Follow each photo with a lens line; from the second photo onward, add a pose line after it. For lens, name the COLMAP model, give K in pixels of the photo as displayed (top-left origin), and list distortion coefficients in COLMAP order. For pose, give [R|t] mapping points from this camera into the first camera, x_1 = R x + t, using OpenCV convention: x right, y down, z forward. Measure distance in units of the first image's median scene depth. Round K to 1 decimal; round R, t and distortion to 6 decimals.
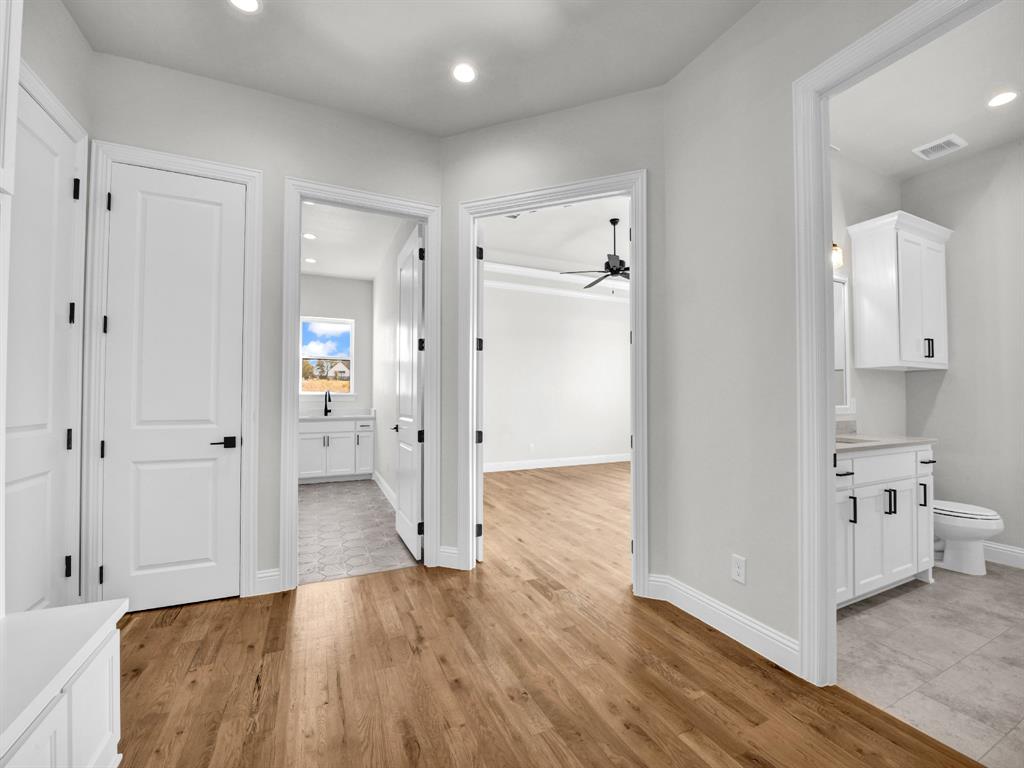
lens RADIAL K [[426.2, 0, 531.0], [0, 426.2, 388.0], [0, 0, 1]] dist [-0.008227, -0.000350]
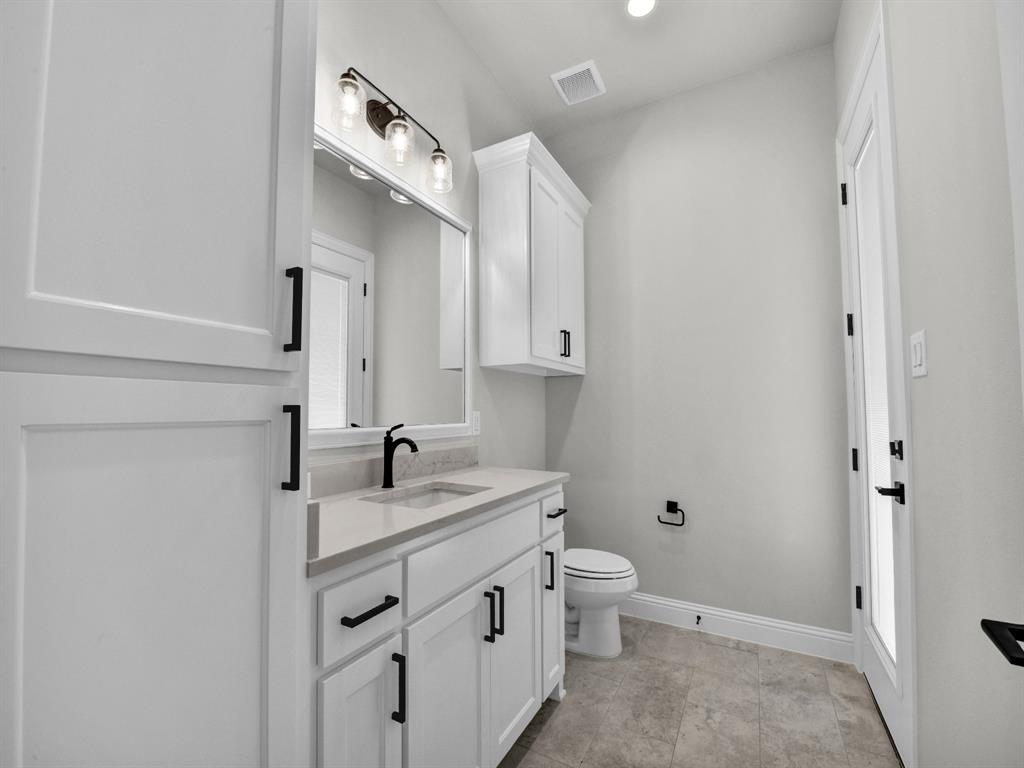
lens RADIAL K [[443.0, 0, 512.0], [0, 443.0, 384.0], [0, 0, 1]] dist [0.012419, -0.000097]
pose [[0.824828, 0.033563, 0.564386, 0.498886], [-0.011850, 0.999043, -0.042093, 0.011416], [-0.565259, 0.028032, 0.824437, 0.482515]]
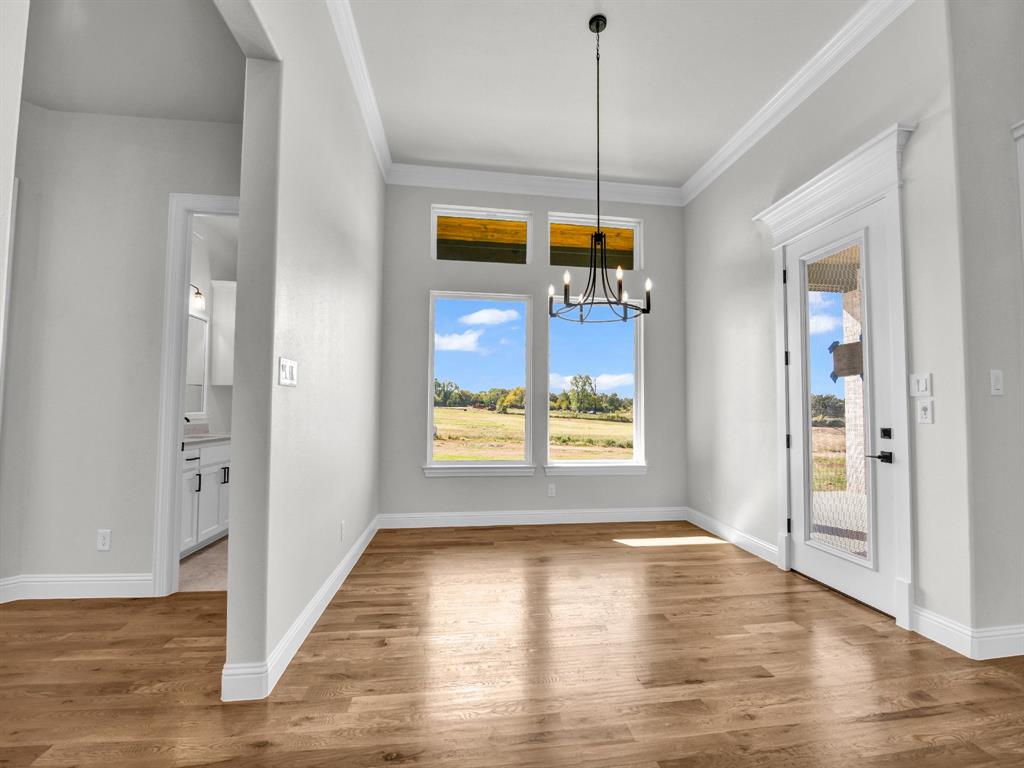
lens RADIAL K [[422.1, 0, 514.9], [0, 422.1, 391.7], [0, 0, 1]] dist [-0.020096, -0.000332]
pose [[0.317028, 0.036582, 0.947710, -0.234426], [-0.033129, 0.999073, -0.027483, -0.023390], [-0.947837, -0.022683, 0.317946, -0.419546]]
